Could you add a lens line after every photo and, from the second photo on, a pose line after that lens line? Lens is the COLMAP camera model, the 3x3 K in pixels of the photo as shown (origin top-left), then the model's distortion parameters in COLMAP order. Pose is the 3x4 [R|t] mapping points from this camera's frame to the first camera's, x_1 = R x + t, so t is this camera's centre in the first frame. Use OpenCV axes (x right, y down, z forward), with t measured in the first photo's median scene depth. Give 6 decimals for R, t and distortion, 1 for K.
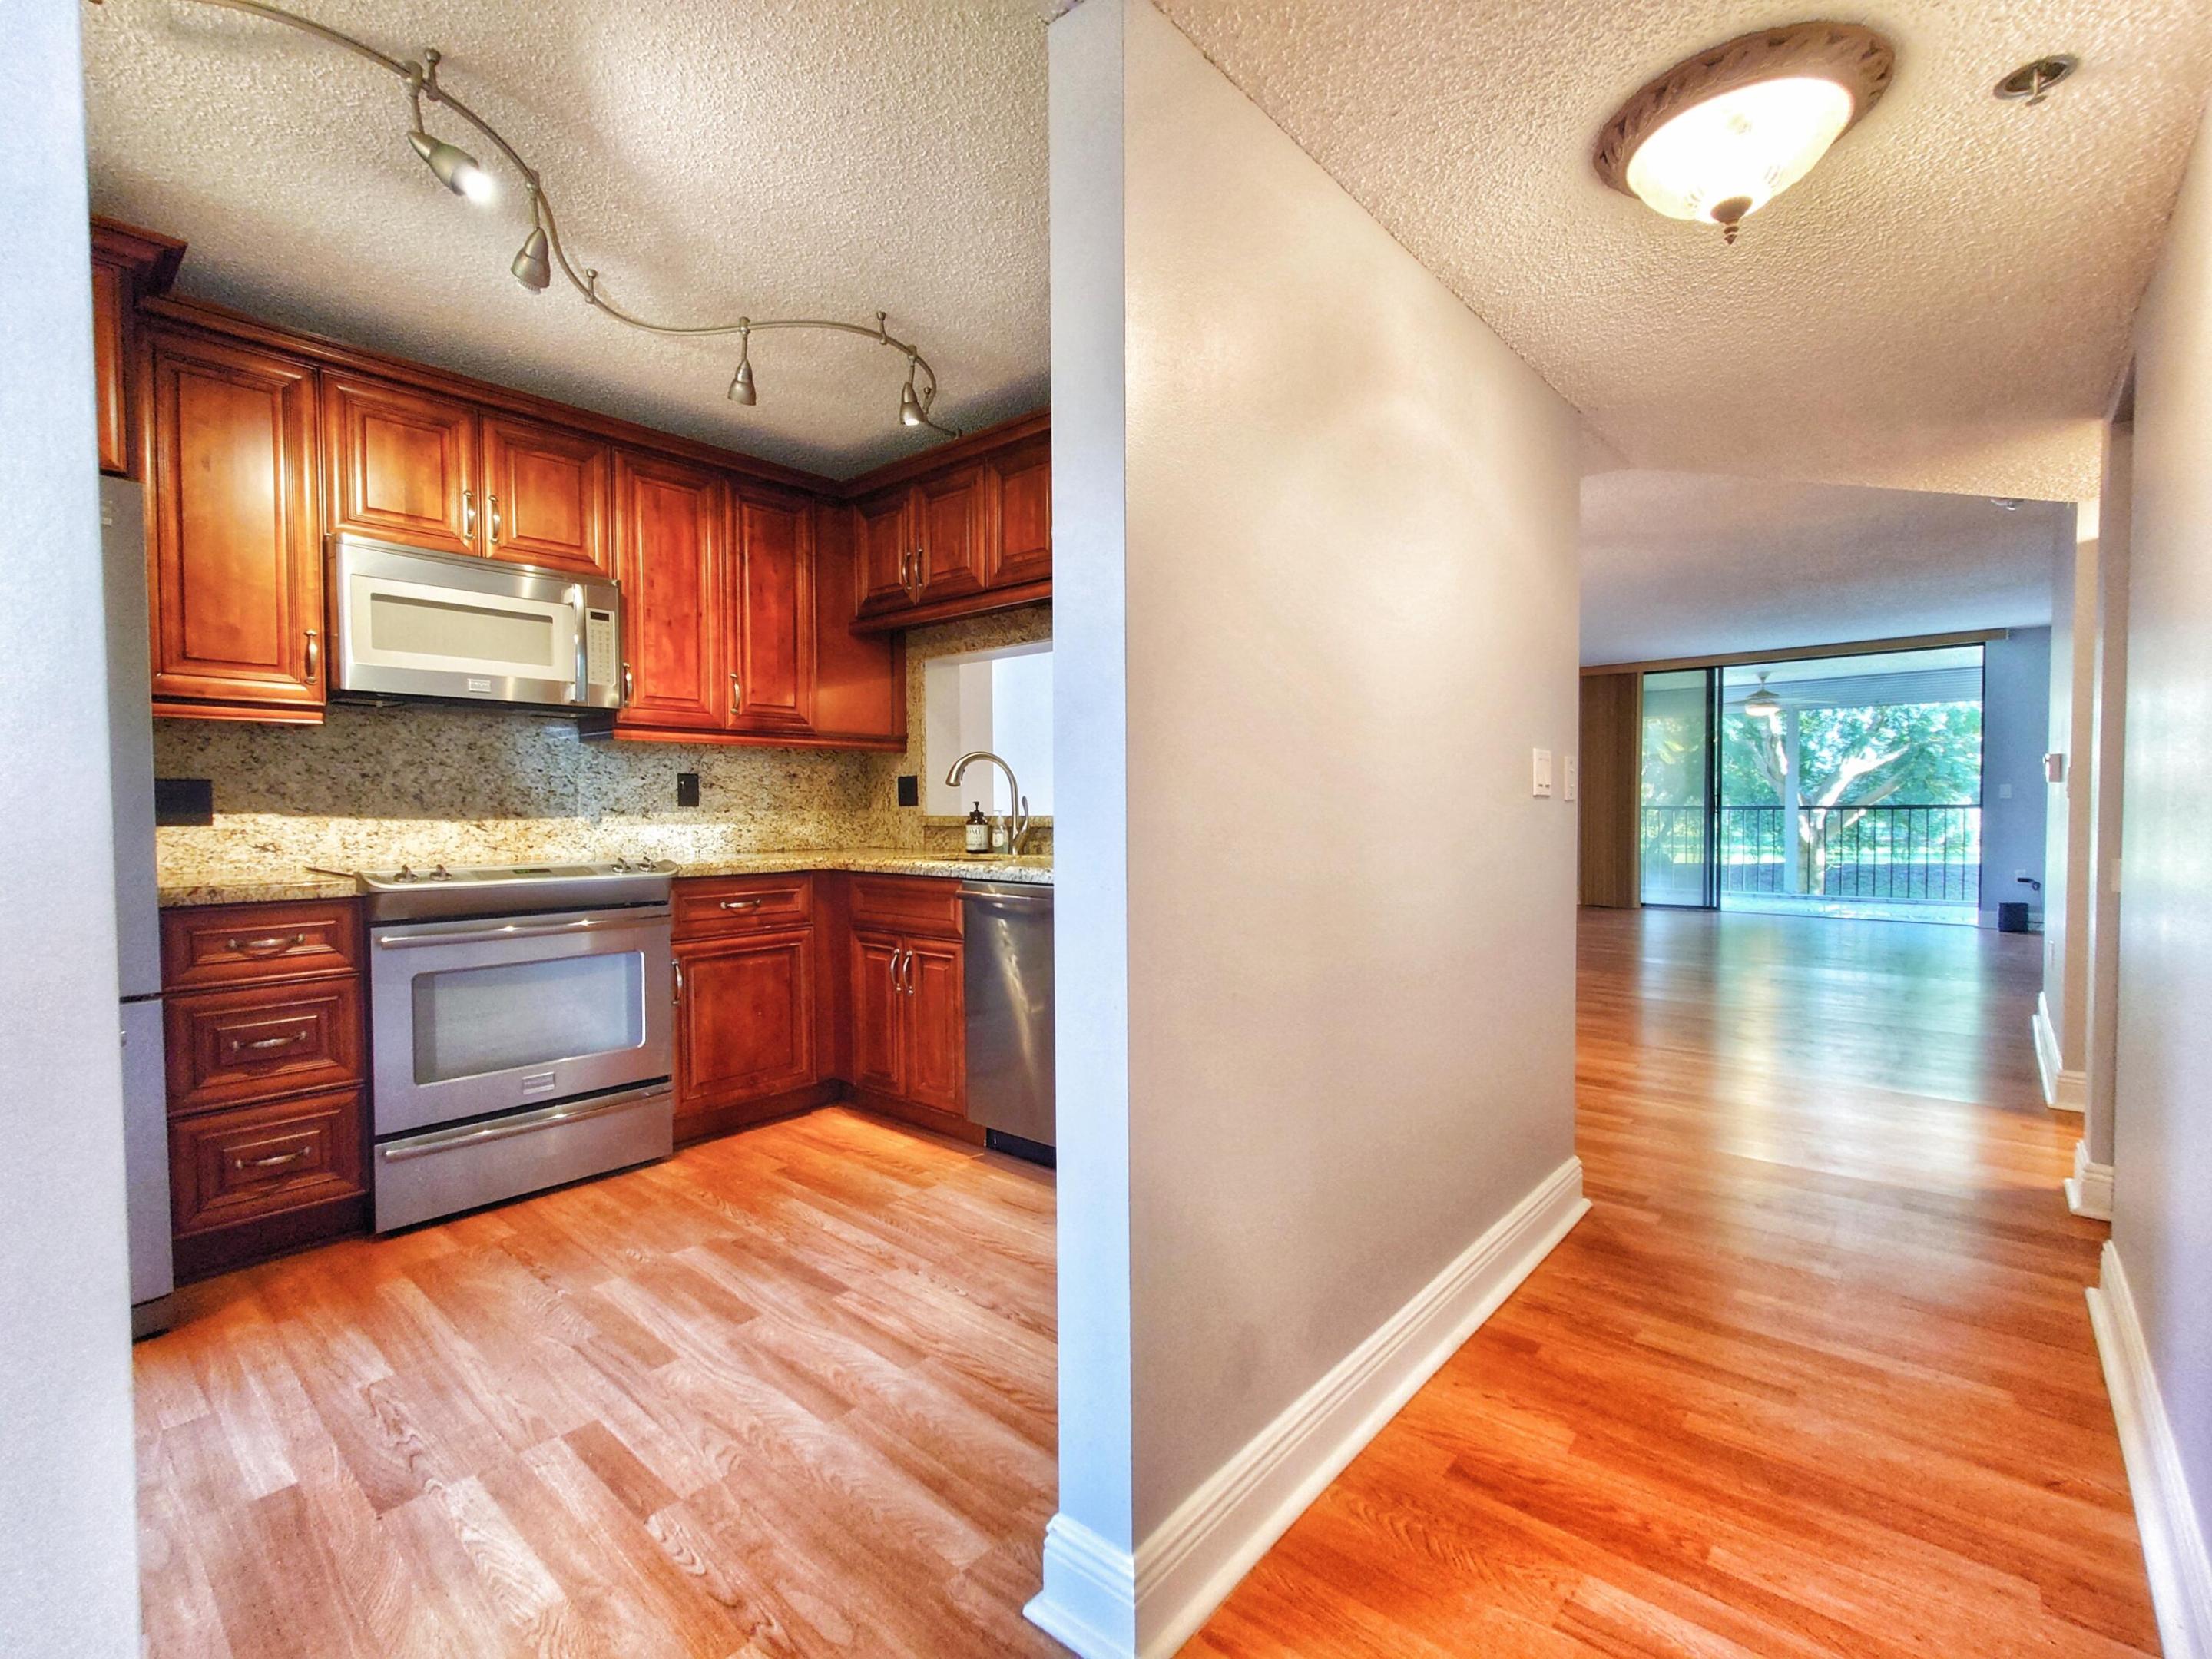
lens RADIAL K [[992.0, 0, 1105.3], [0, 992.0, 833.7], [0, 0, 1]] dist [0.004407, 0.000099]
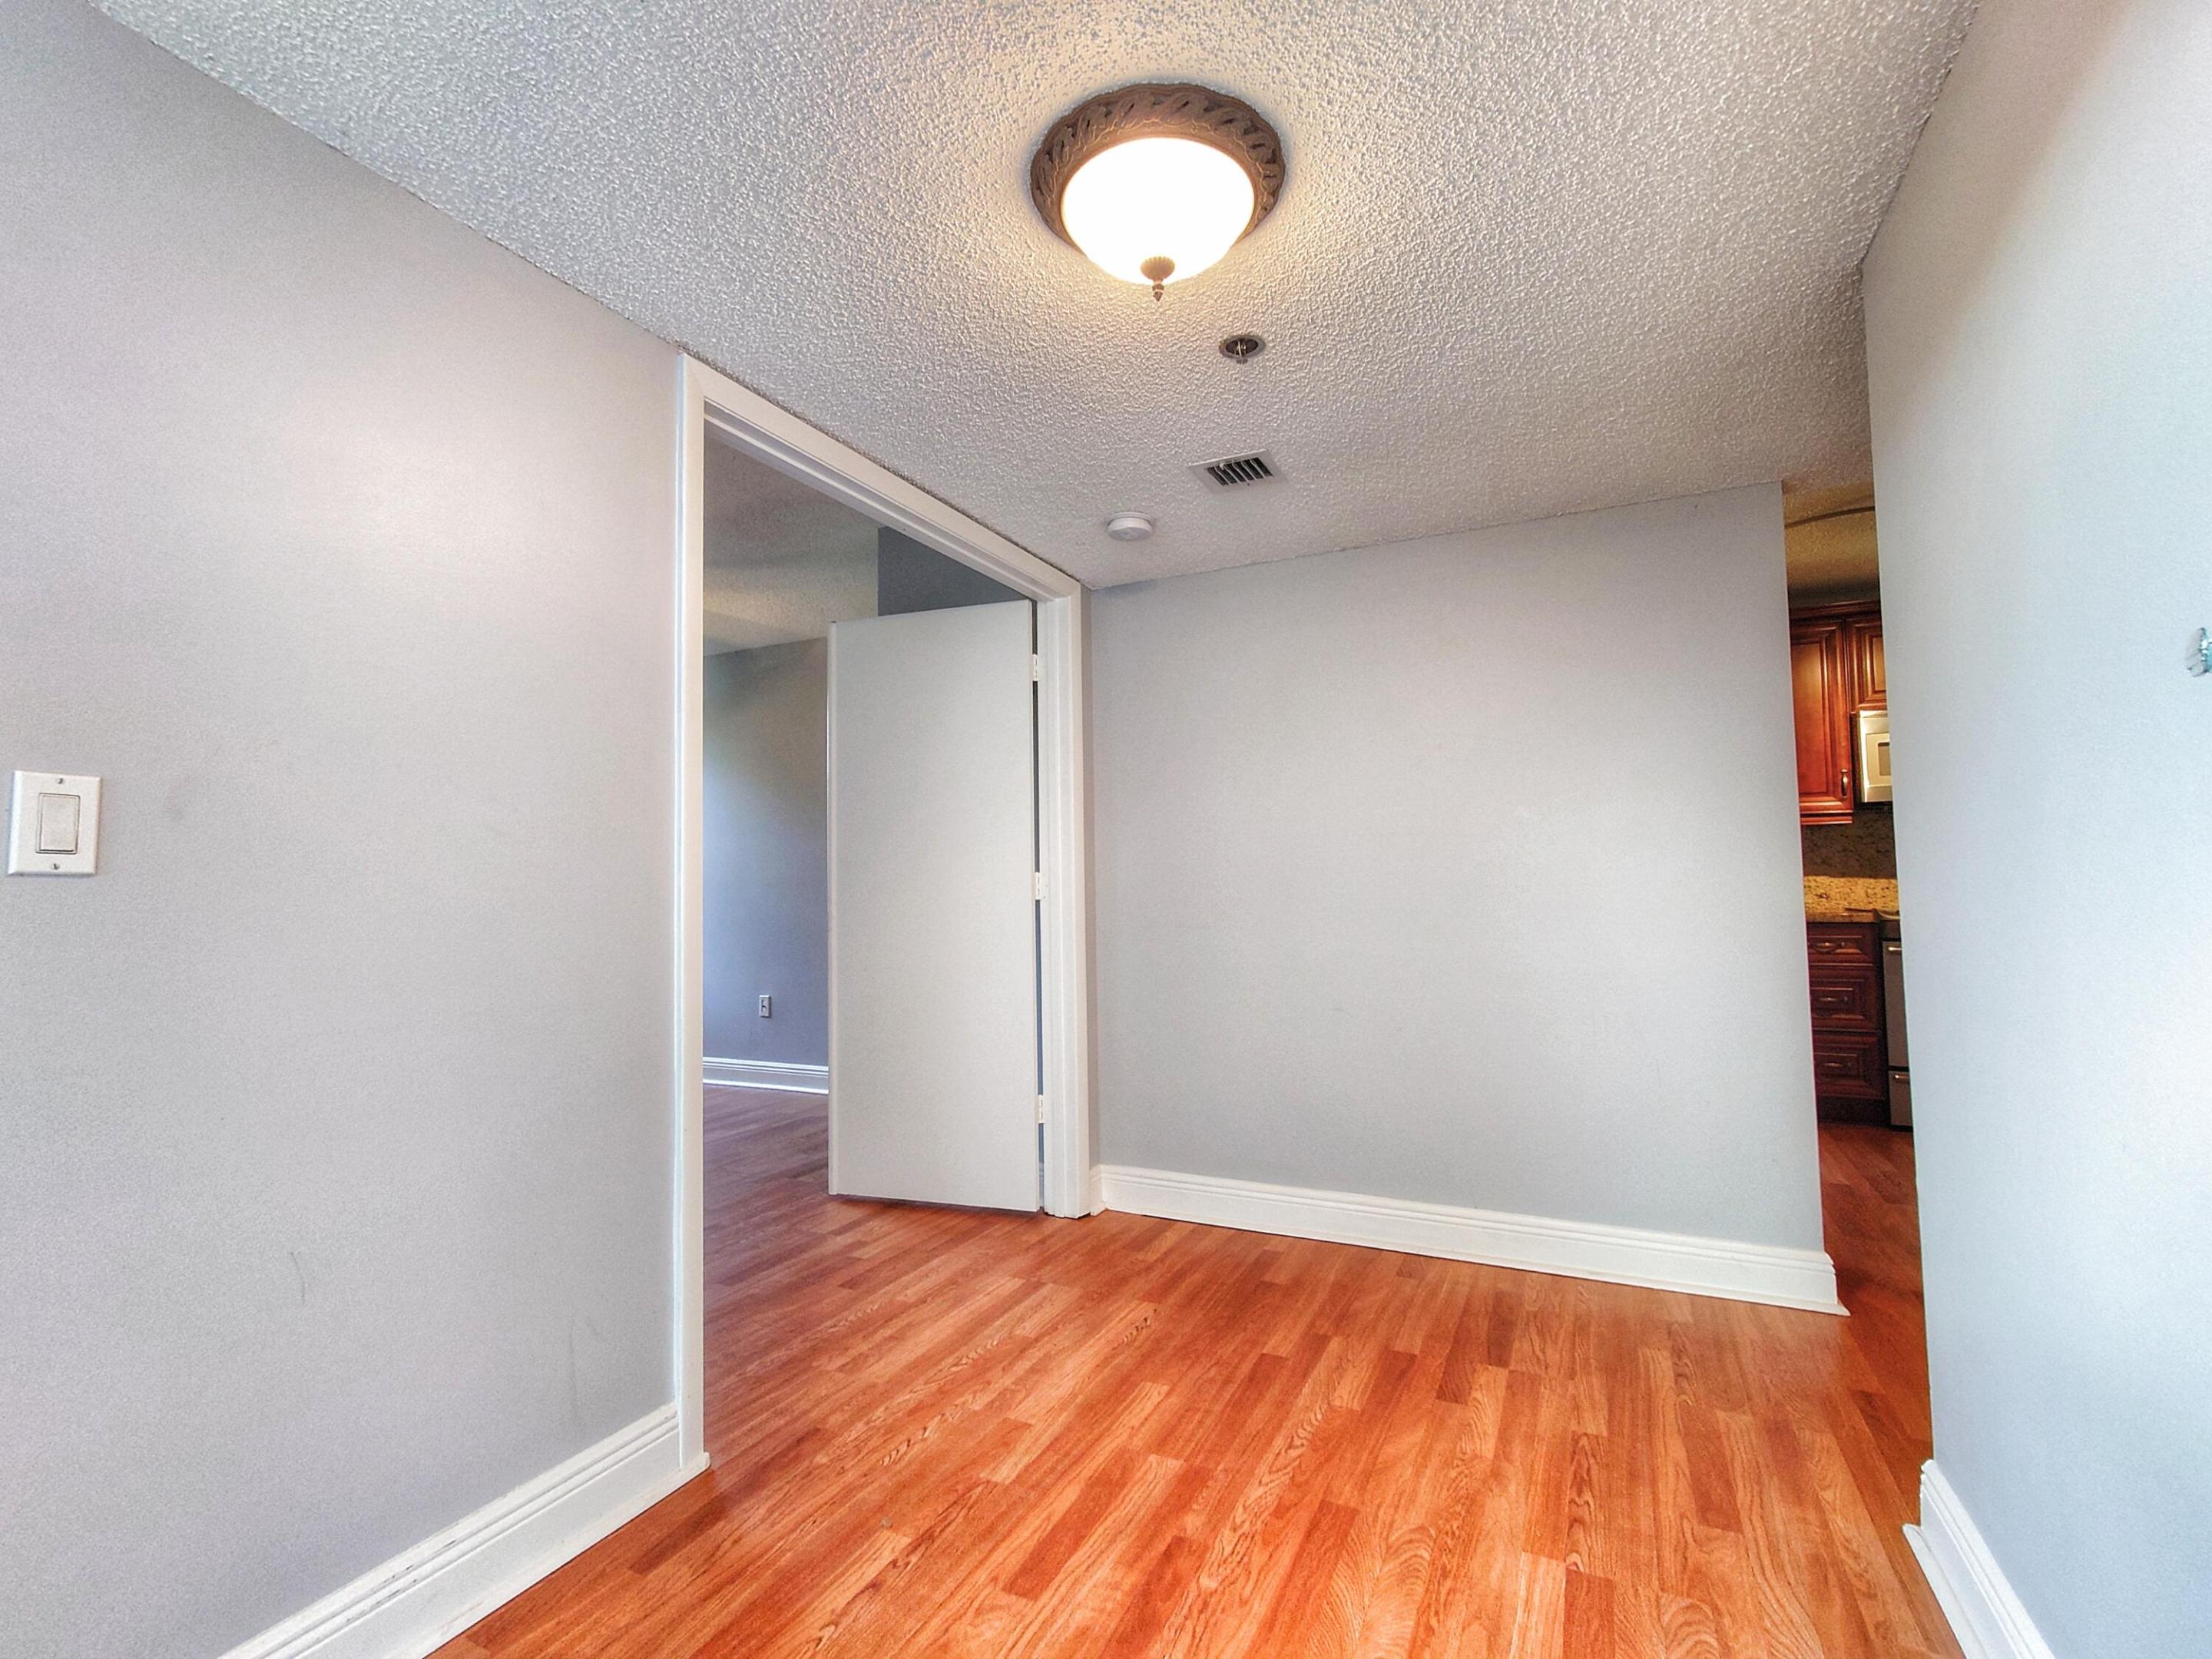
lens RADIAL K [[994.9, 0, 1107.3], [0, 994.9, 834.3], [0, 0, 1]] dist [0.005605, -0.000416]
pose [[0.255983, -0.050542, -0.965359, 0.493744], [-0.014667, 0.998314, -0.056156, 0.021946], [0.966570, 0.028534, 0.254810, -0.615605]]
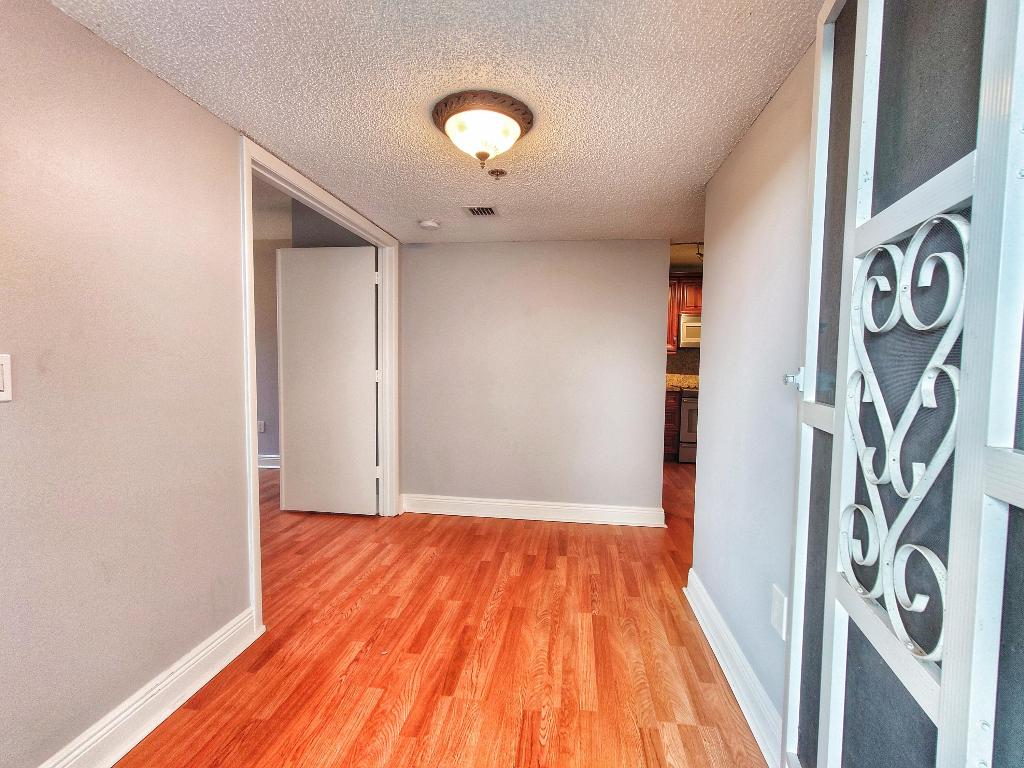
lens RADIAL K [[459.2, 0, 511.7], [0, 459.2, 385.9], [0, 0, 1]] dist [0.004407, 0.000099]
pose [[0.545080, 0.059358, -0.836280, 0.558820], [-0.041048, 0.998184, 0.044096, -0.023516], [0.837379, 0.010292, 0.546527, -0.757199]]
